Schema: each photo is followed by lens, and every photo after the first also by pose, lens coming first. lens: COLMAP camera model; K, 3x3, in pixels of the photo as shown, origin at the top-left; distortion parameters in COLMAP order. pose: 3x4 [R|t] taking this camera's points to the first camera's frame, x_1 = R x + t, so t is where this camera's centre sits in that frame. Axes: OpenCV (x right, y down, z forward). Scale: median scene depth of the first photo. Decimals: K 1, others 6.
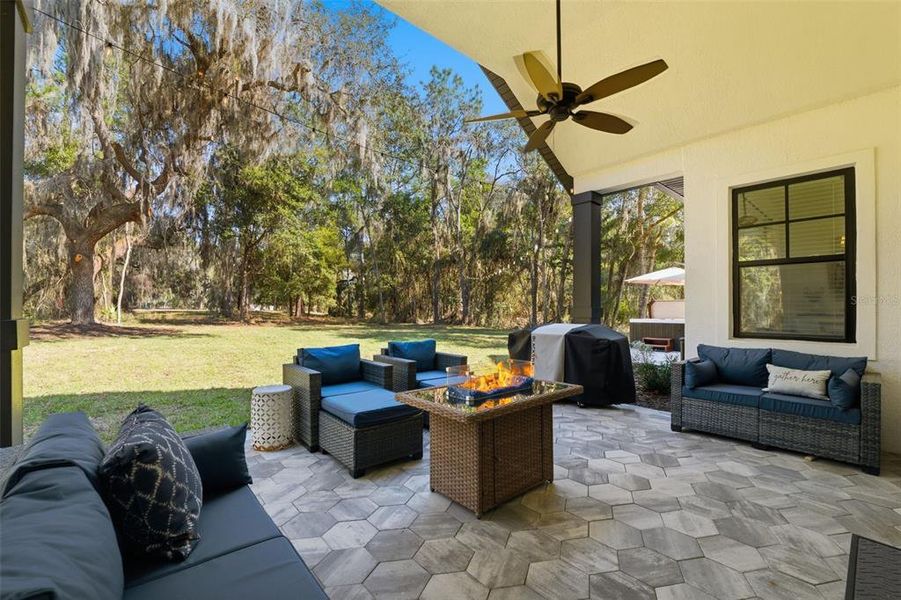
lens RADIAL K [[372.5, 0, 445.4], [0, 372.5, 302.9], [0, 0, 1]] dist [-0.024179, 0.000184]
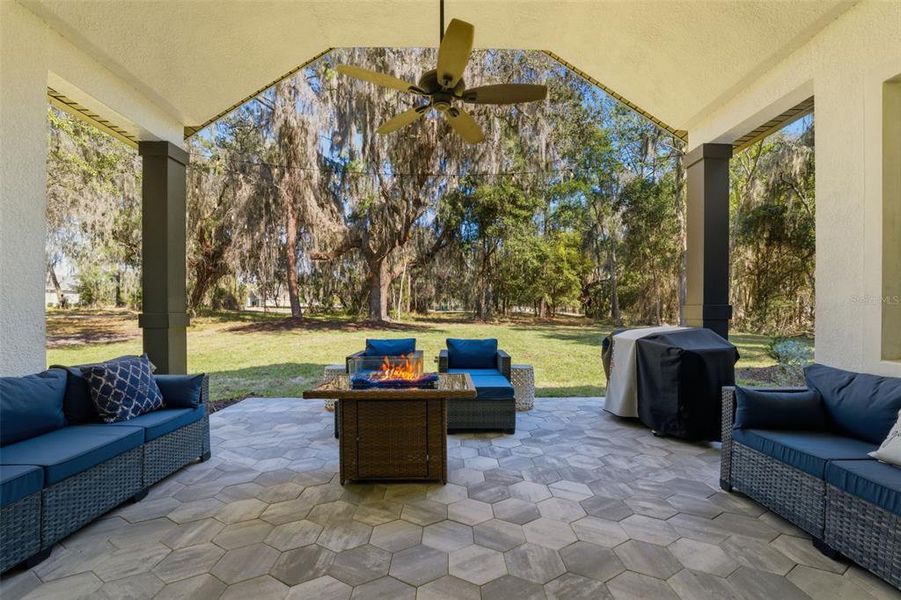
lens RADIAL K [[372.5, 0, 450.9], [0, 372.5, 306.5], [0, 0, 1]] dist [-0.024179, 0.000184]
pose [[0.777713, -0.008991, -0.628556, 0.543331], [0.012526, 0.999921, 0.001195, 0.009655], [0.628495, -0.008803, 0.777764, 0.150865]]
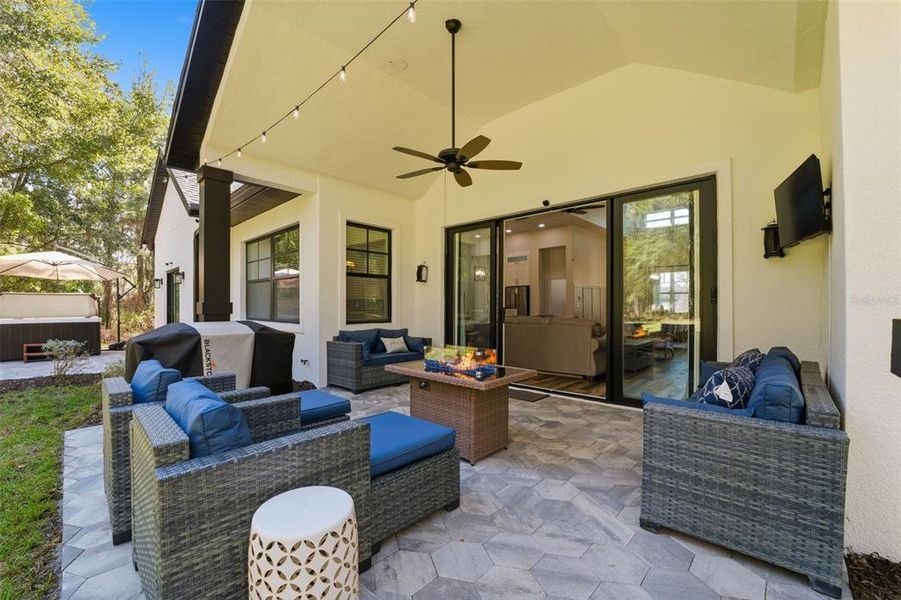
lens RADIAL K [[372.5, 0, 448.0], [0, 372.5, 307.2], [0, 0, 1]] dist [-0.024179, 0.000184]
pose [[-0.100675, -0.000233, 0.994919, -0.641412], [-0.013694, 0.999906, -0.001152, 0.020355], [-0.994825, -0.013740, -0.100668, 0.673527]]
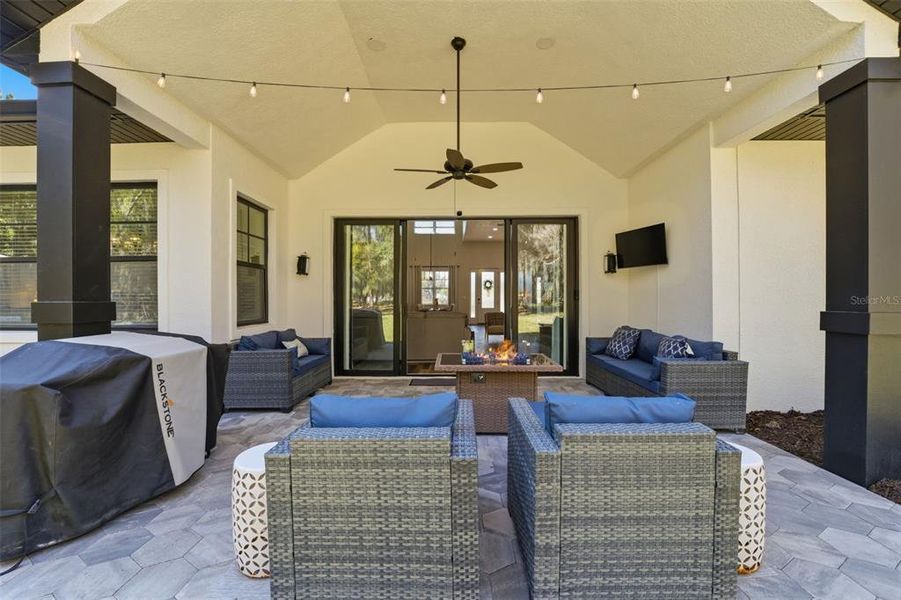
lens RADIAL K [[372.5, 0, 449.0], [0, 372.5, 299.3], [0, 0, 1]] dist [-0.024179, 0.000184]
pose [[-0.749588, 0.001150, 0.661904, -0.390201], [-0.005173, 0.999958, -0.007596, 0.011150], [-0.661885, -0.009118, -0.749550, 1.267883]]
